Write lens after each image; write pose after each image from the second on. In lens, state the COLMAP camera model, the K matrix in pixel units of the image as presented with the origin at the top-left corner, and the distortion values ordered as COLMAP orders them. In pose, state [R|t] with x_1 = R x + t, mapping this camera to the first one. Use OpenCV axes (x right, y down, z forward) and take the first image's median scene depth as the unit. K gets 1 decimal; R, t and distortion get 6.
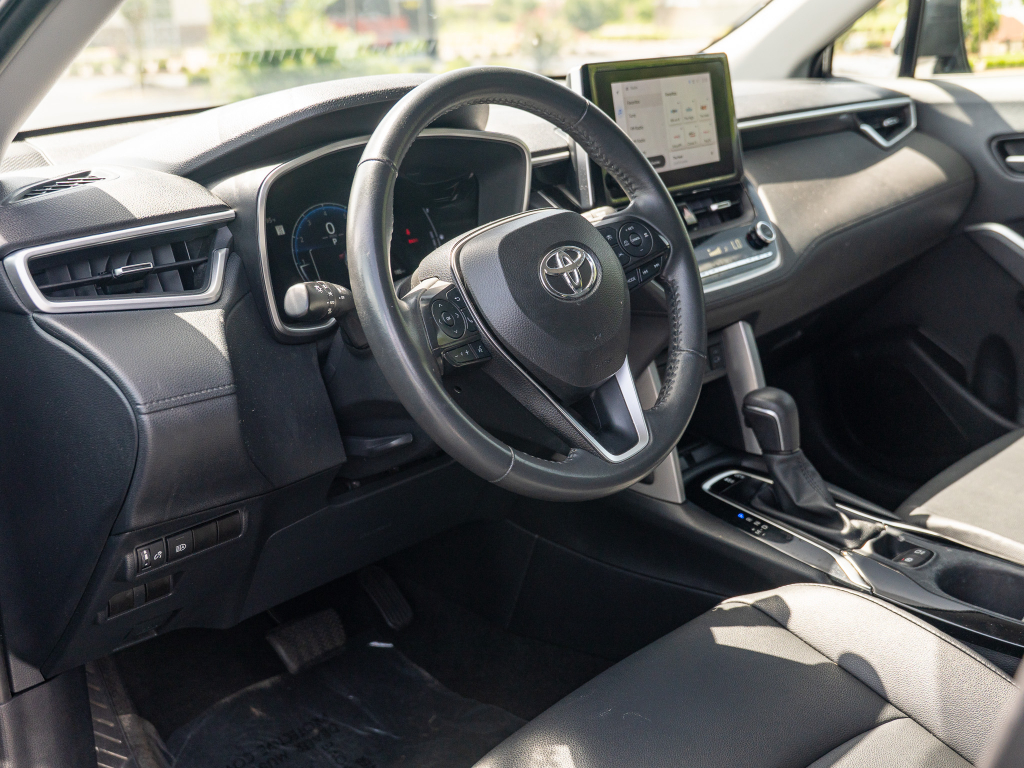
lens RADIAL K [[1188.5, 0, 541.8], [0, 1188.5, 391.1], [0, 0, 1]] dist [-0.000597, 0.000000]
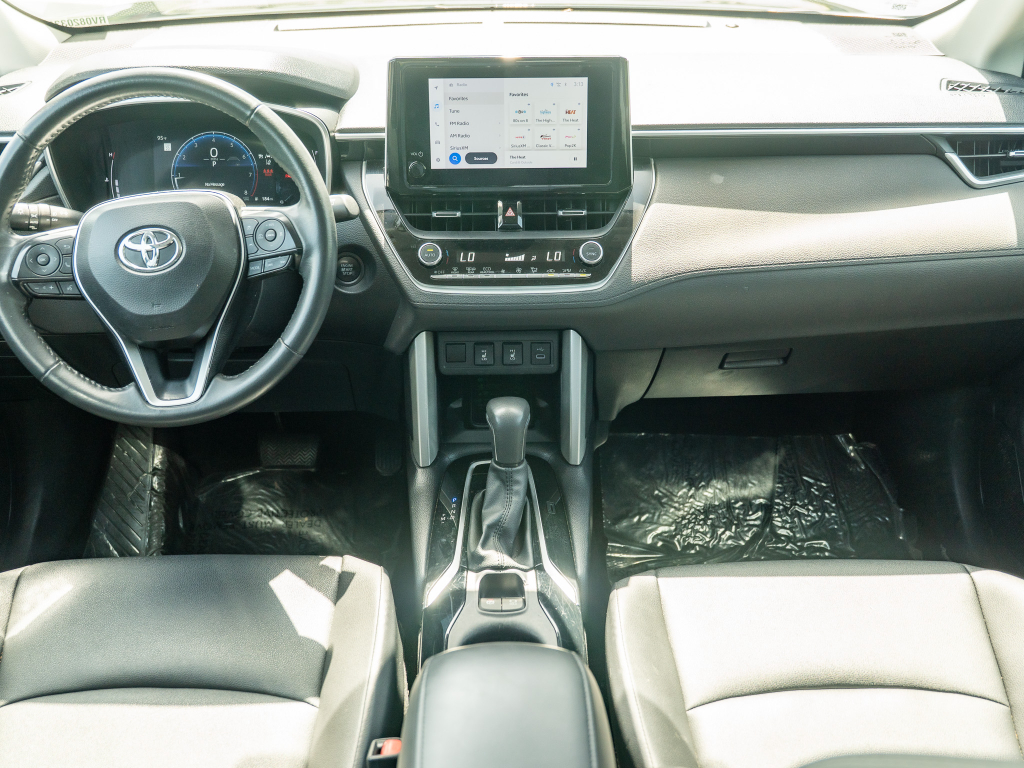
lens RADIAL K [[1188.5, 0, 512.8], [0, 1188.5, 383.9], [0, 0, 1]] dist [-0.000597, 0.000000]
pose [[0.687138, 0.357635, -0.632407, 0.834147], [-0.237548, 0.933204, 0.269633, -0.292951], [0.686594, -0.035048, 0.726195, 0.258280]]
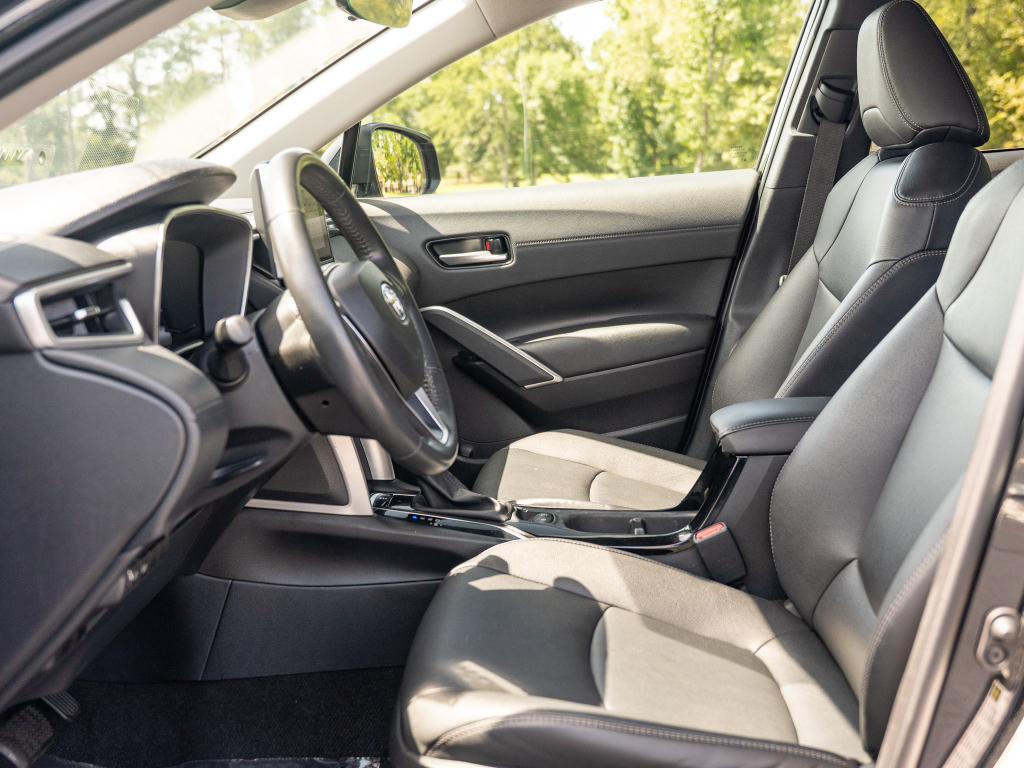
lens RADIAL K [[1188.5, 0, 514.5], [0, 1188.5, 390.7], [0, 0, 1]] dist [-0.000597, 0.000000]
pose [[0.765381, -0.089453, 0.637331, -0.460892], [0.176943, 0.981378, -0.074751, 0.073897], [-0.618776, 0.169984, 0.766956, -0.042859]]
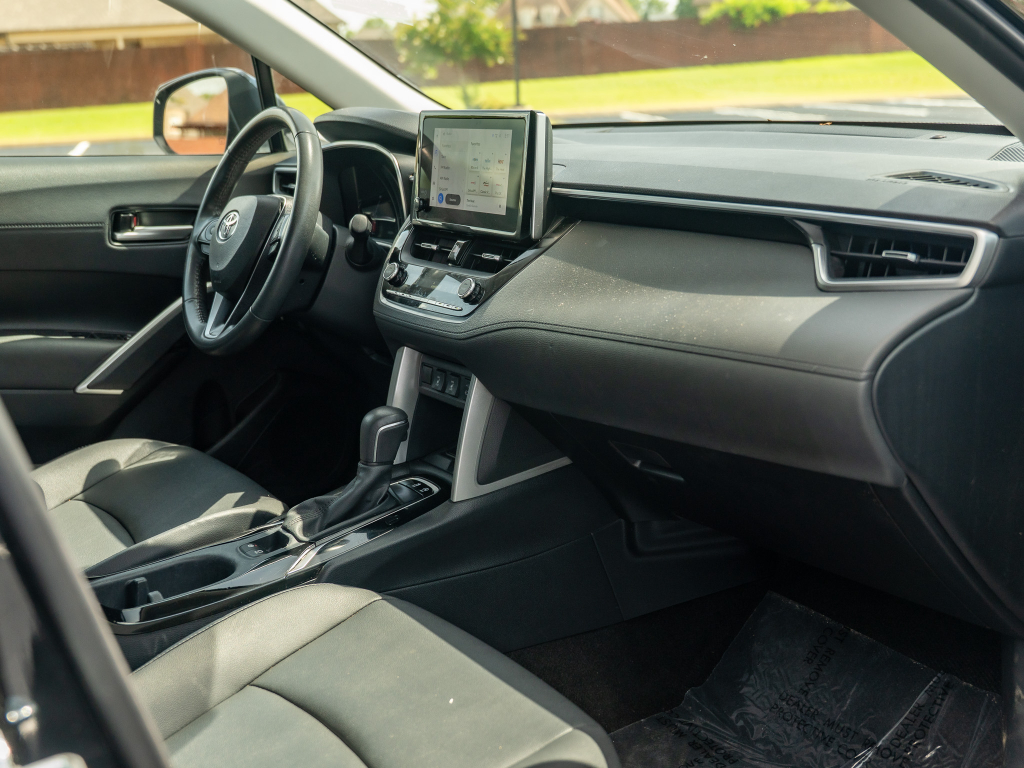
lens RADIAL K [[1188.5, 0, 503.1], [0, 1188.5, 388.0], [0, 0, 1]] dist [-0.000597, 0.000000]
pose [[-0.224469, 0.283510, -0.932328, 1.208003], [-0.253917, 0.906677, 0.336844, -0.425891], [0.940819, 0.312345, -0.131533, 1.247514]]
